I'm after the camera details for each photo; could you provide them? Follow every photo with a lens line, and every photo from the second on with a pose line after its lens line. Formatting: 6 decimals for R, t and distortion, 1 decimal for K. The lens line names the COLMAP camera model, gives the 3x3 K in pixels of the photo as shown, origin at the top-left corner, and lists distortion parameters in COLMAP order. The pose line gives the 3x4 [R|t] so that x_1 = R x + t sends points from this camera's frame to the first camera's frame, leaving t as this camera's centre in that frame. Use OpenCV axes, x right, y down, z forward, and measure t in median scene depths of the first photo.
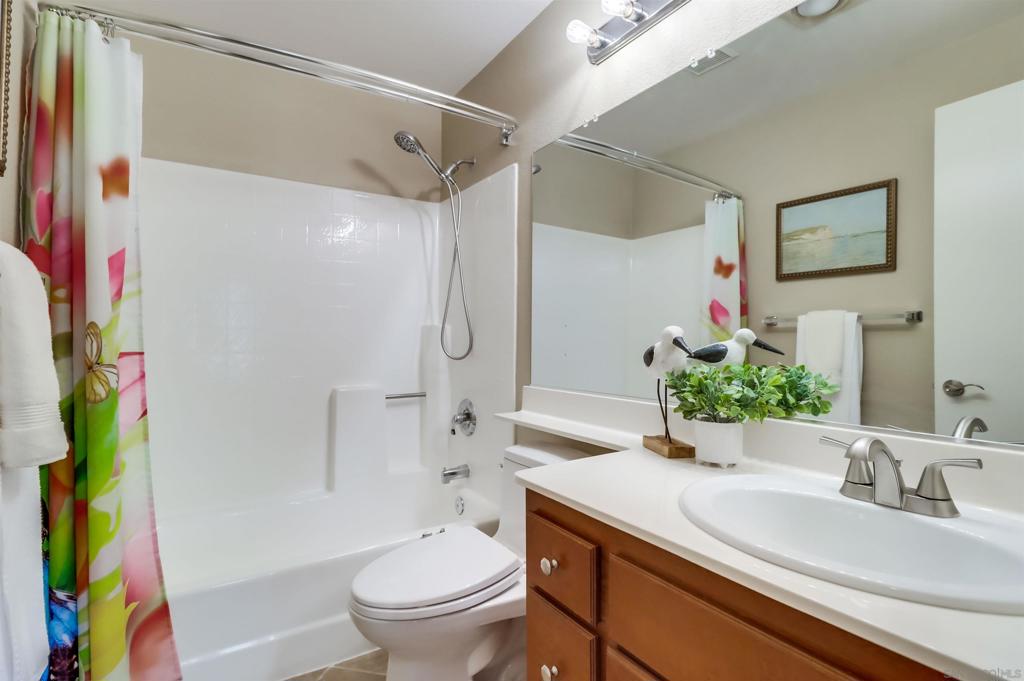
lens RADIAL K [[481.9, 0, 510.9], [0, 481.9, 339.9], [0, 0, 1]] dist [-0.004821, -0.001037]
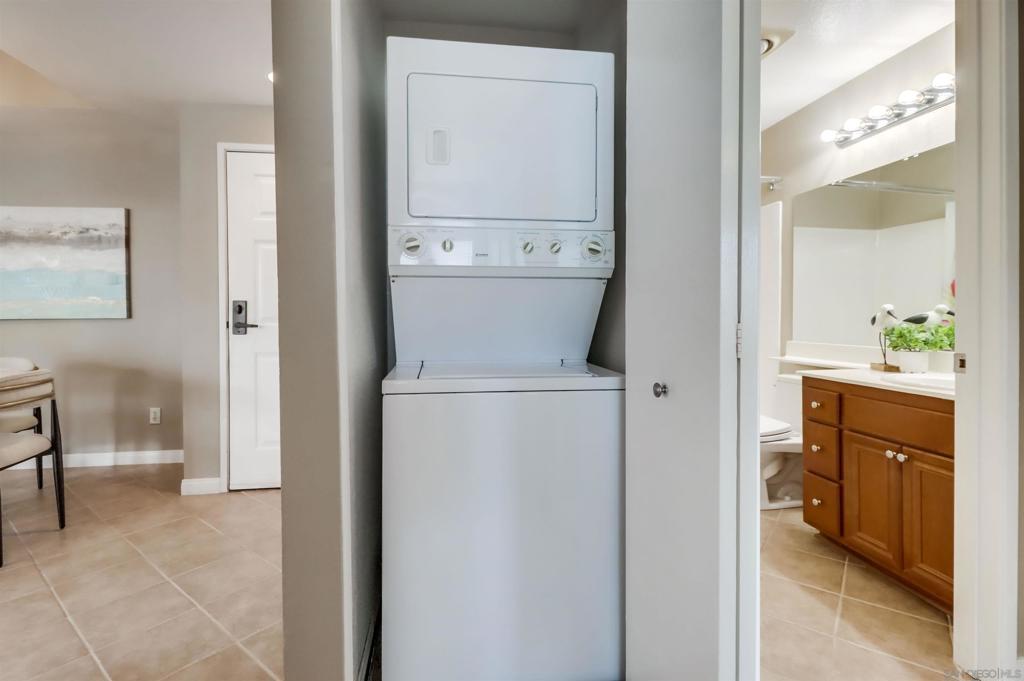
lens RADIAL K [[481.9, 0, 505.0], [0, 481.9, 326.3], [0, 0, 1]] dist [-0.004821, -0.001037]
pose [[0.906310, 0.001742, -0.422610, -0.218158], [0.006916, 0.999796, 0.018954, 0.011857], [0.422557, -0.020101, 0.906114, -1.269963]]
